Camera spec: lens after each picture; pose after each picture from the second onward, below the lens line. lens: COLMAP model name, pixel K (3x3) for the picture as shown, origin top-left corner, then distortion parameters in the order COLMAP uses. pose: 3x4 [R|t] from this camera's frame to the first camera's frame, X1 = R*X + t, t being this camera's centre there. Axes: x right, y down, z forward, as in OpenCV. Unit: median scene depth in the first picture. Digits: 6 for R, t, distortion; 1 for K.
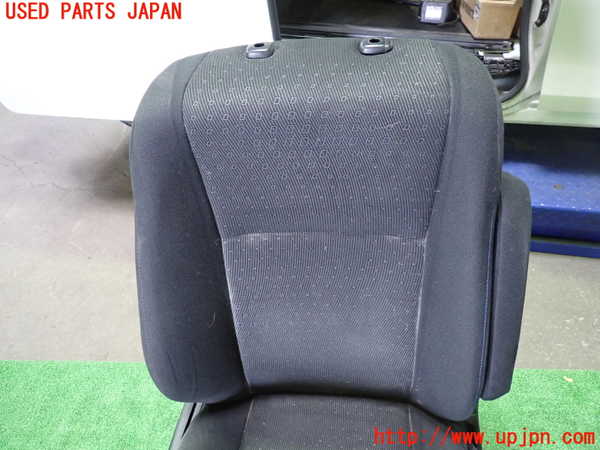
lens RADIAL K [[447.4, 0, 300.0], [0, 447.4, 225.0], [0, 0, 1]] dist [0.007634, -0.001776]
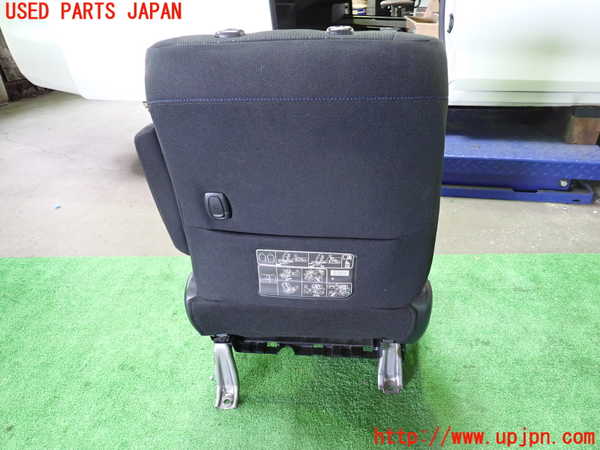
lens RADIAL K [[447.4, 0, 300.0], [0, 447.4, 225.0], [0, 0, 1]] dist [0.007634, -0.001776]
pose [[0.999936, 0.011301, 0.000942, 0.051393], [-0.010993, 0.986371, -0.164170, 0.675951], [-0.002785, 0.164149, 0.986432, -0.577352]]
